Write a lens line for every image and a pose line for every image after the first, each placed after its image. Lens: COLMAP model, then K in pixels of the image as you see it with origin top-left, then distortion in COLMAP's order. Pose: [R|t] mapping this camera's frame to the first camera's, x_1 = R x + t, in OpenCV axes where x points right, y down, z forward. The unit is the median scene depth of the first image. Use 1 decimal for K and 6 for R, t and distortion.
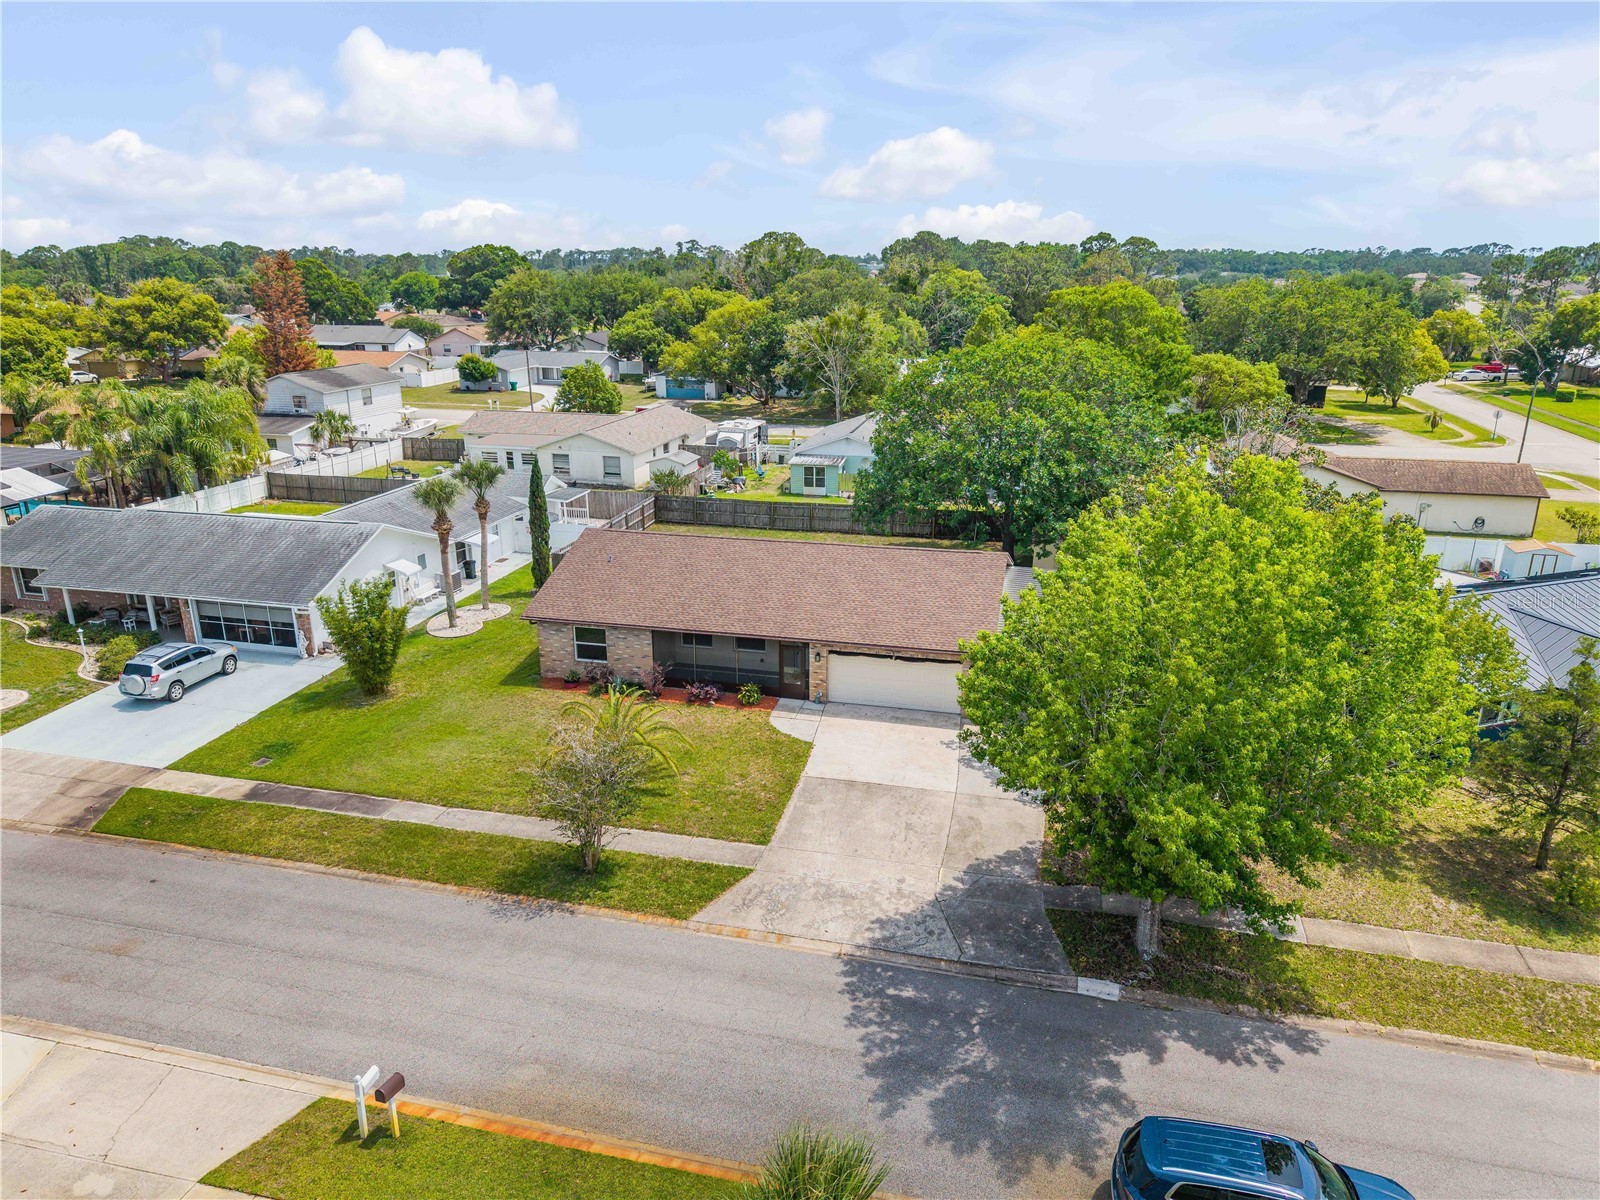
lens RADIAL K [[1079.7, 0, 798.3], [0, 1079.7, 598.3], [0, 0, 1]] dist [0.007581, -0.004673]
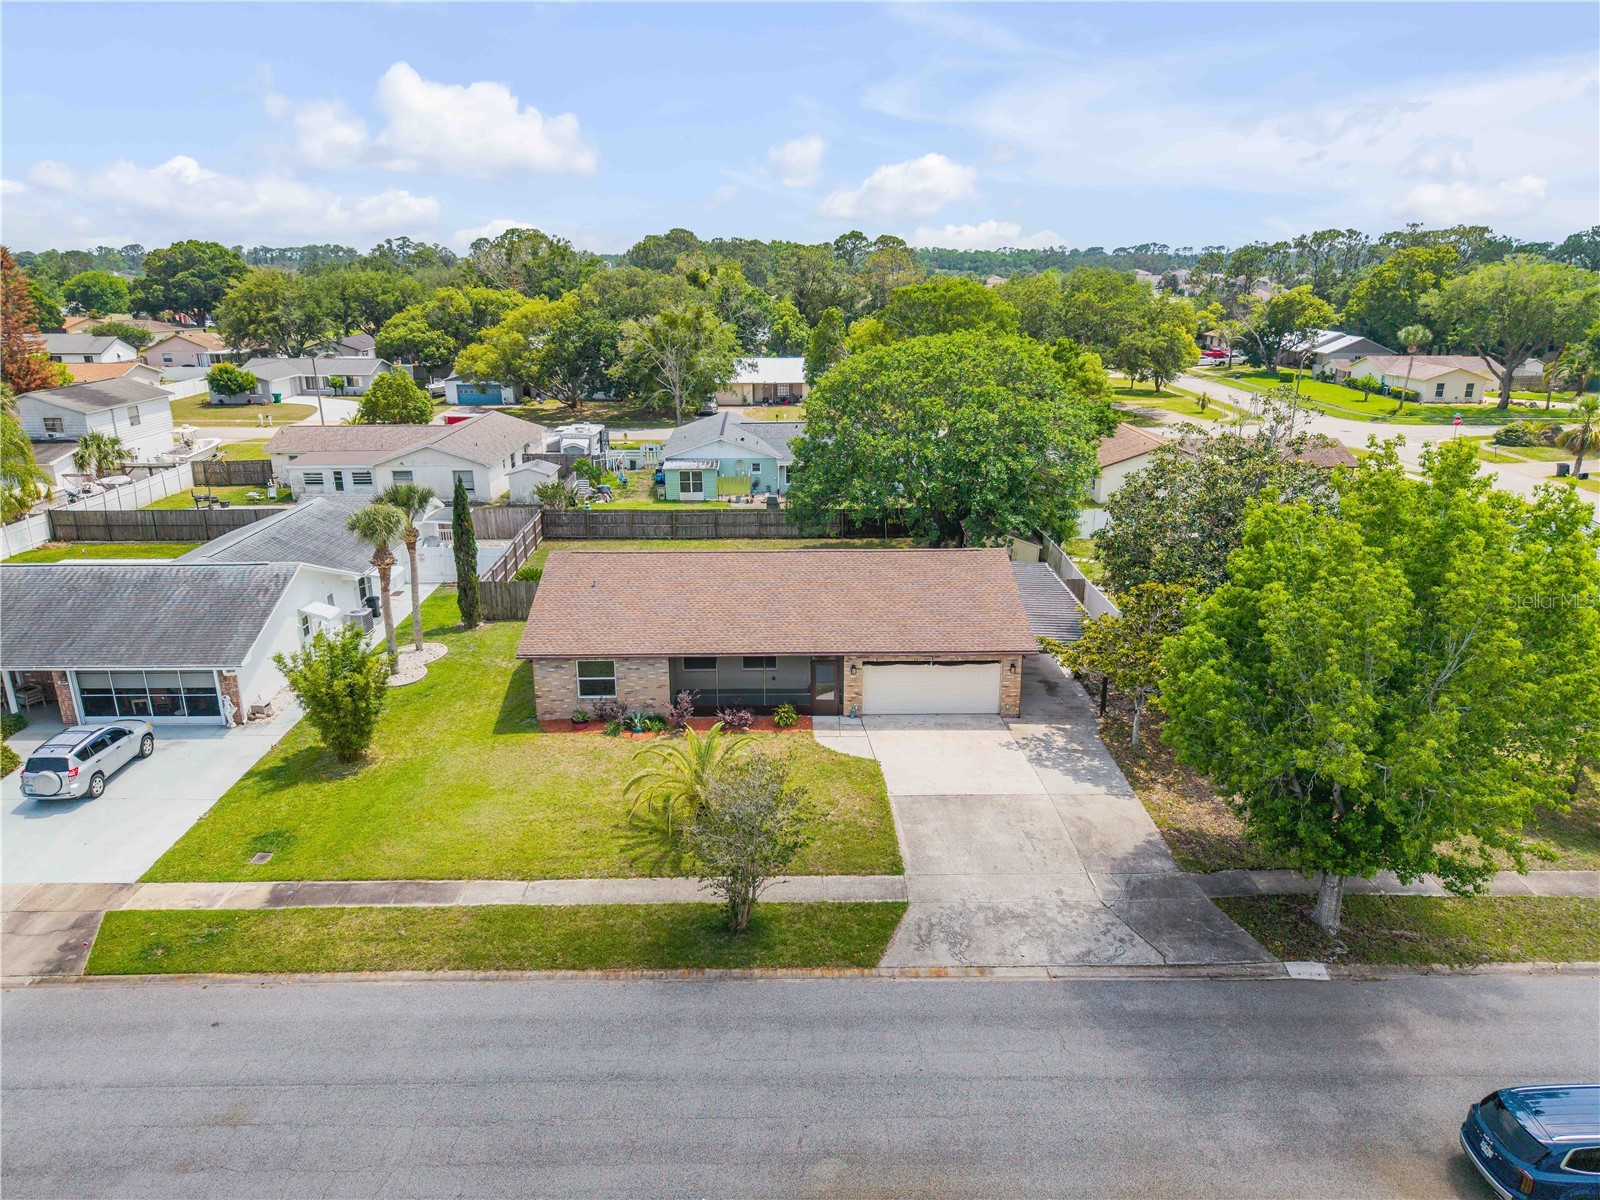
lens RADIAL K [[1079.7, 0, 798.3], [0, 1079.7, 598.3], [0, 0, 1]] dist [0.007581, -0.004673]
pose [[0.966986, -0.077556, 0.242740, -0.249002], [0.077126, 0.996957, 0.011287, -0.022948], [-0.242877, 0.007807, 0.970026, 0.076519]]
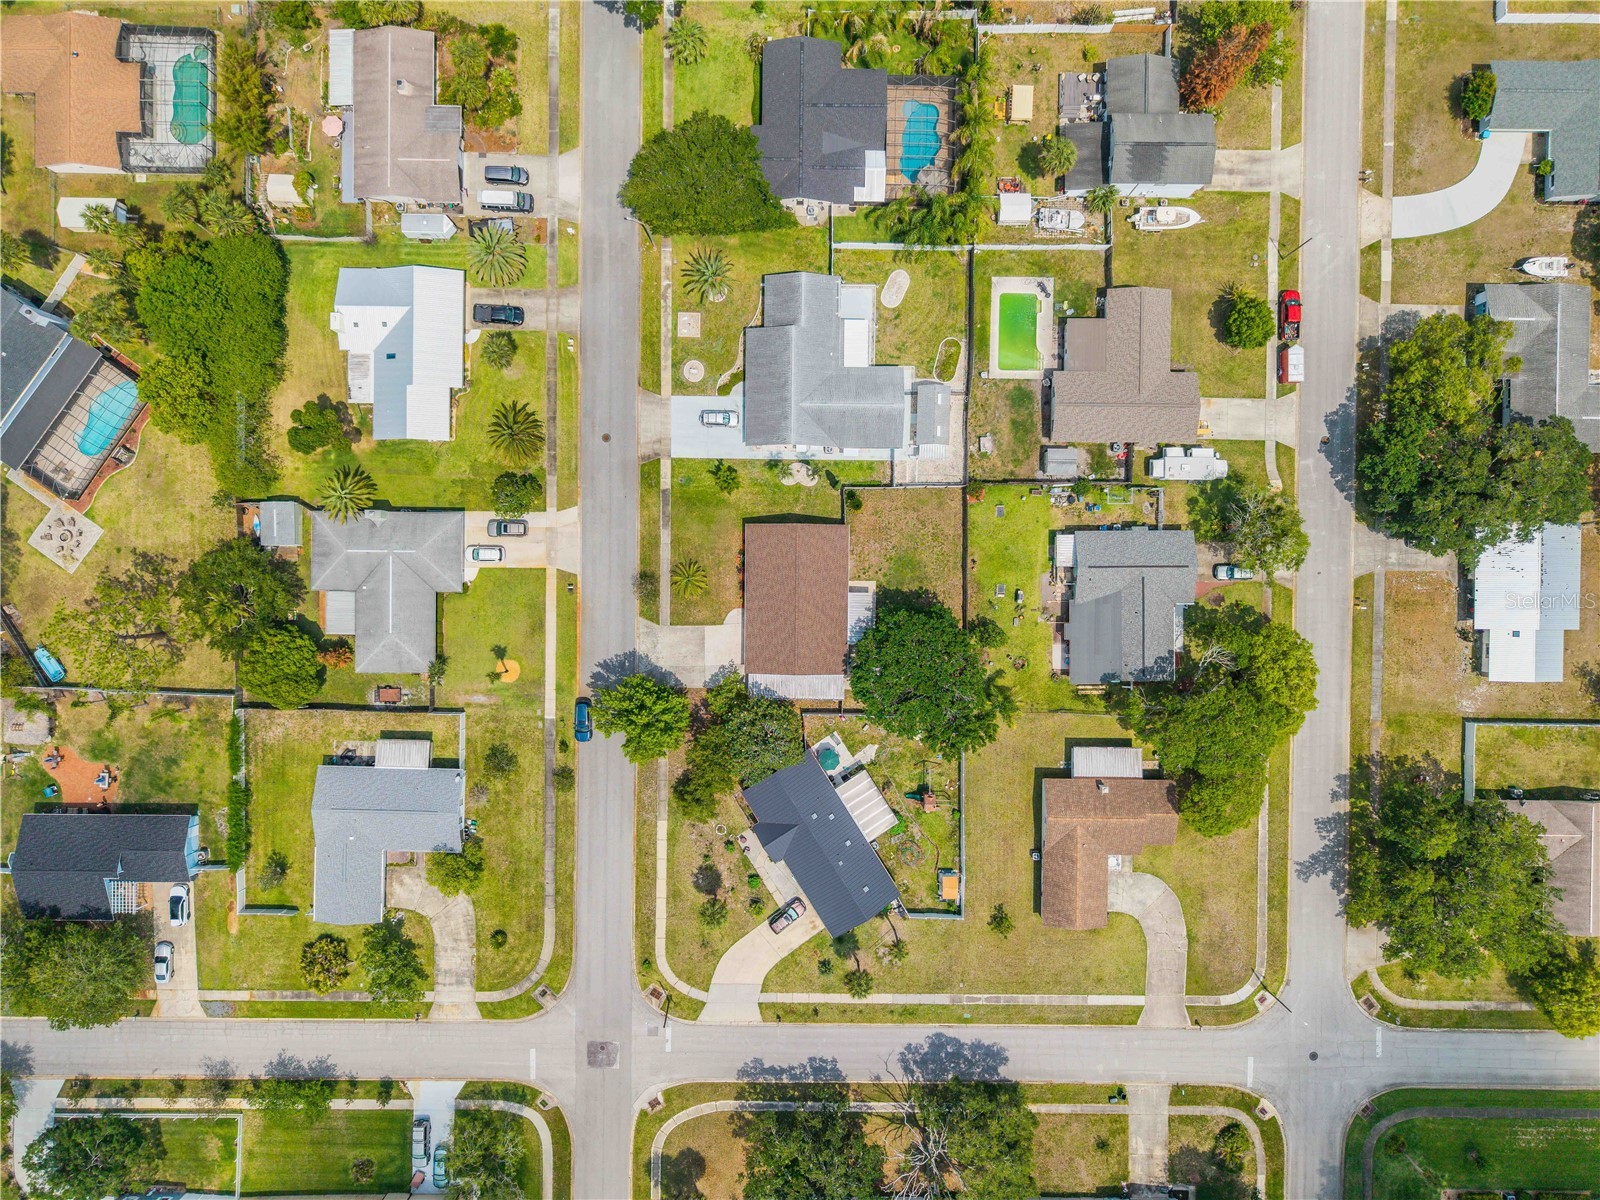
lens RADIAL K [[1104.2, 0, 819.6], [0, 1104.2, 601.0], [0, 0, 1]] dist [0.130688, -0.140111]
pose [[0.231139, 0.972859, 0.010968, -0.025736], [-0.303515, 0.061392, 0.950847, -3.139440], [0.924367, -0.223107, 0.309467, 0.155764]]
